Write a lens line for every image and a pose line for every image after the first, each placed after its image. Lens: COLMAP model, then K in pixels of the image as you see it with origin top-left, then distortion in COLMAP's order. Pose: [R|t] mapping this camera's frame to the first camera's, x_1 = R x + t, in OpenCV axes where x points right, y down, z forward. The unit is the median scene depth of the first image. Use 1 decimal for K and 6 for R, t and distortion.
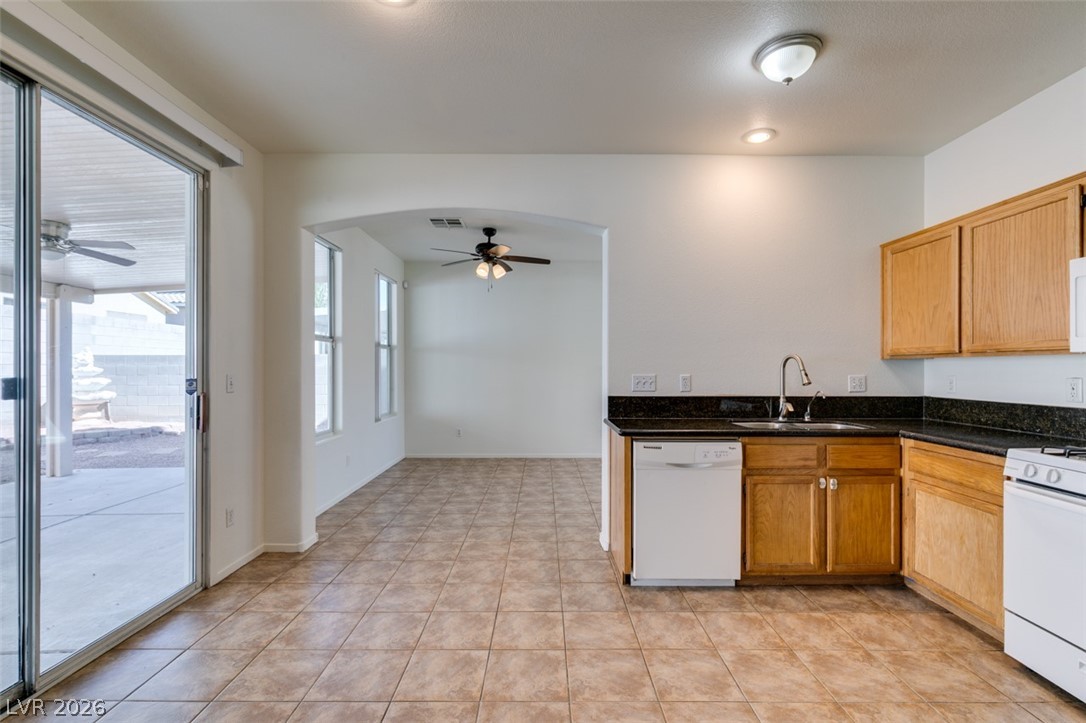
lens RADIAL K [[486.6, 0, 545.6], [0, 486.6, 366.5], [0, 0, 1]] dist [0.001081, -0.000248]
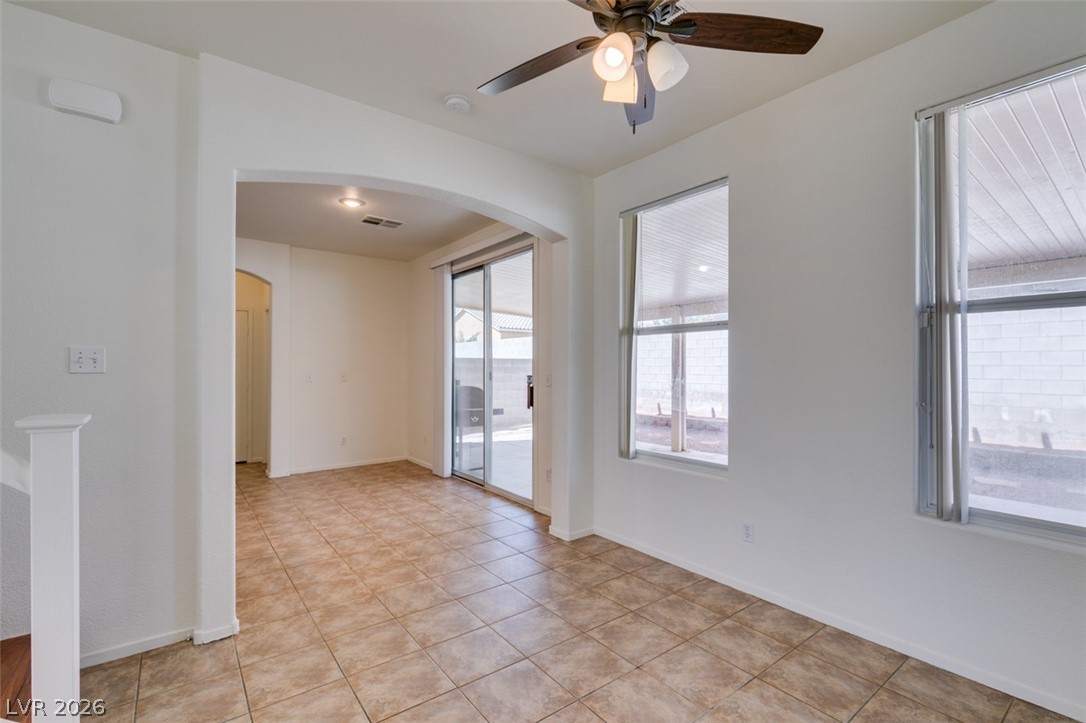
lens RADIAL K [[488.1, 0, 540.1], [0, 488.1, 364.2], [0, 0, 1]] dist [-0.000814, -0.000607]
pose [[-0.801028, -0.003891, -0.598614, 0.226176], [0.000031, 0.999979, -0.006541, -0.000987], [0.598627, -0.005258, -0.801011, 2.221726]]
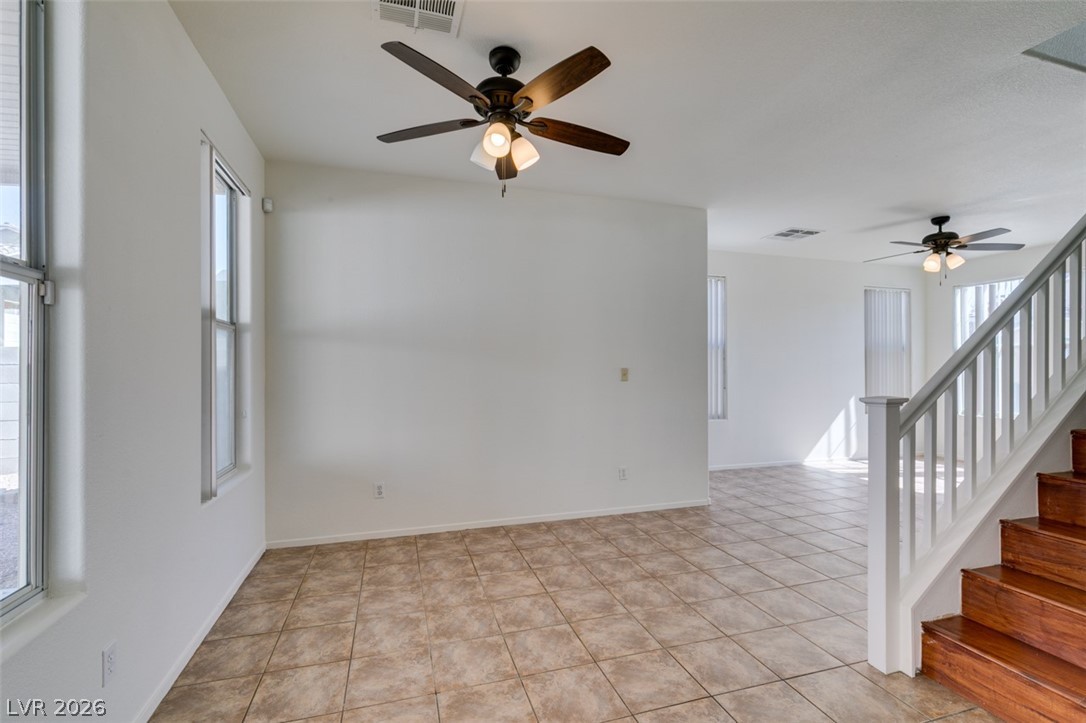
lens RADIAL K [[484.6, 0, 542.2], [0, 484.6, 369.1], [0, 0, 1]] dist [0.000602, -0.000083]
pose [[0.956286, -0.001476, 0.292431, -0.384750], [0.001226, 0.999999, 0.001037, 0.001606], [-0.292432, -0.000633, 0.956286, 1.044208]]
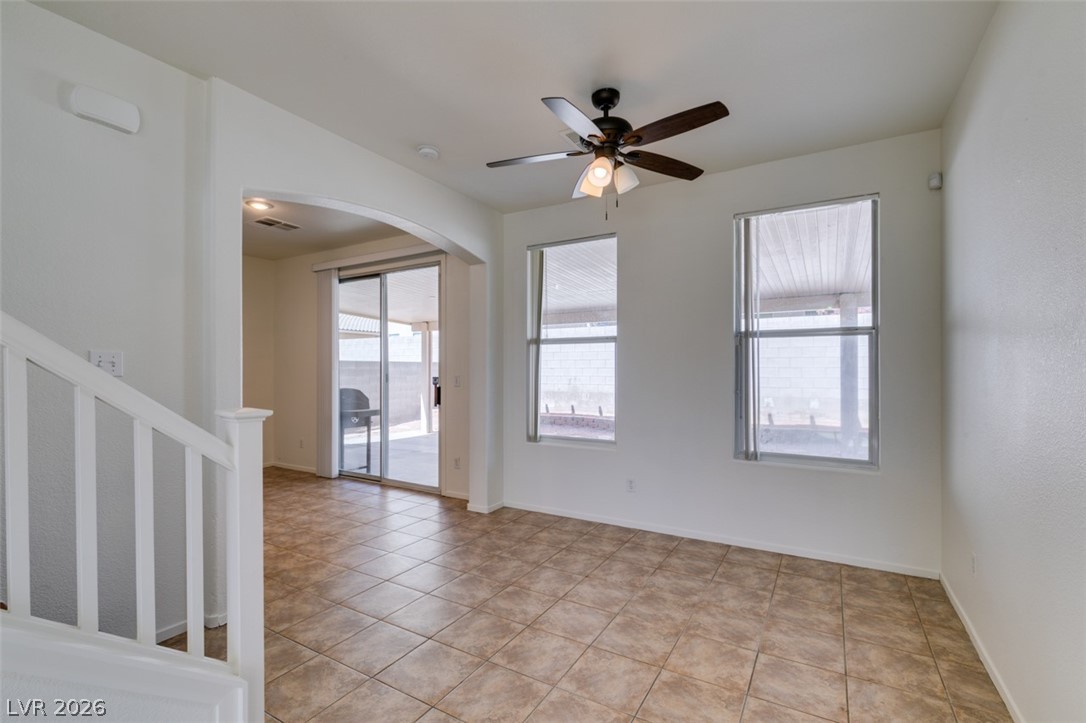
lens RADIAL K [[485.9, 0, 542.1], [0, 485.9, 367.3], [0, 0, 1]] dist [0.002597, -0.001199]
pose [[-0.515810, -0.002836, -0.856699, 0.625878], [0.001737, 0.999989, -0.004356, -0.002288], [0.856701, -0.003735, -0.515799, 2.185962]]
